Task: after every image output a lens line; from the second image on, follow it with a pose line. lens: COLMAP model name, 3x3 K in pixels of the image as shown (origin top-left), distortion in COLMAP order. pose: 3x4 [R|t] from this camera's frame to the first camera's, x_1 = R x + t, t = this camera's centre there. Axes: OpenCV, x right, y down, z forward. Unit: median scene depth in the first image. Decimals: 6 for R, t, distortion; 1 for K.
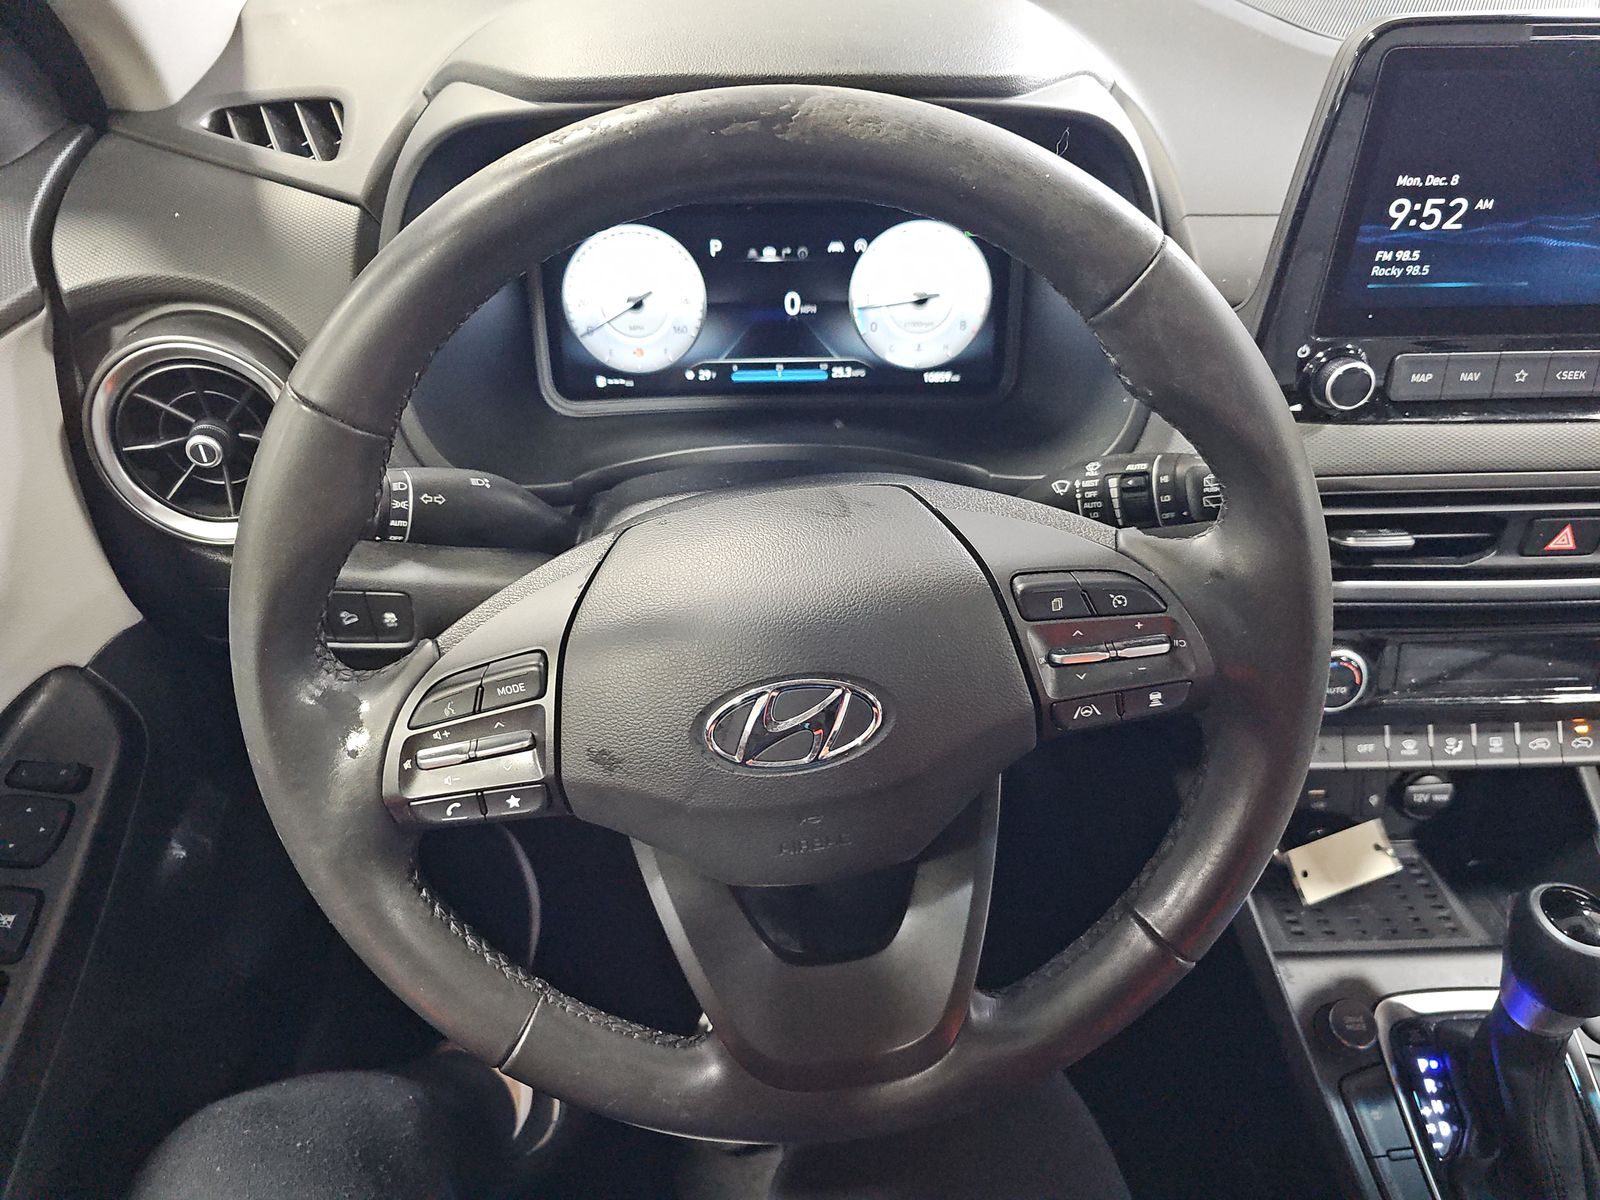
lens RADIAL K [[1029.1, 0, 800.0], [0, 1029.1, 600.0], [0, 0, 1]] dist [0.027210, -0.032823]
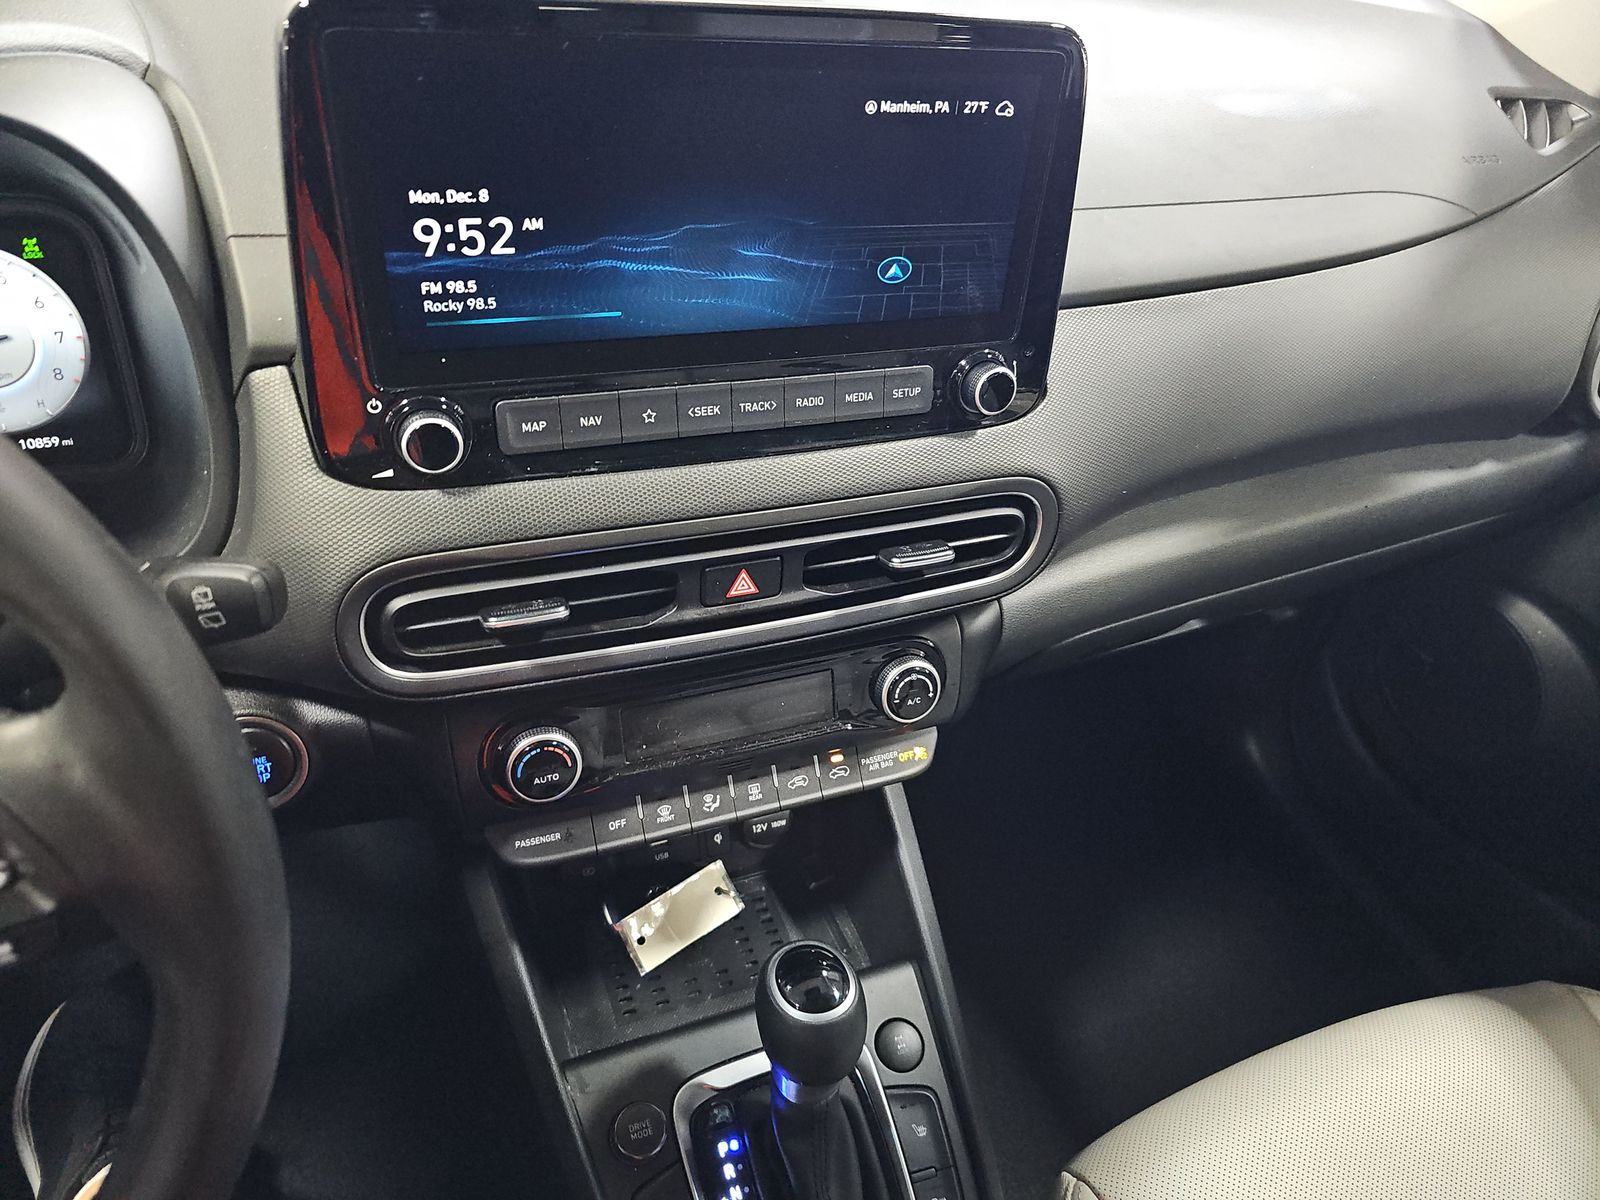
lens RADIAL K [[1017.8, 0, 790.5], [0, 1017.8, 602.0], [0, 0, 1]] dist [0.031082, -0.025591]
pose [[0.935203, -0.132177, 0.328519, 0.420720], [0.126062, 0.991218, 0.039943, -0.065008], [-0.330914, 0.004059, 0.943652, 0.111317]]
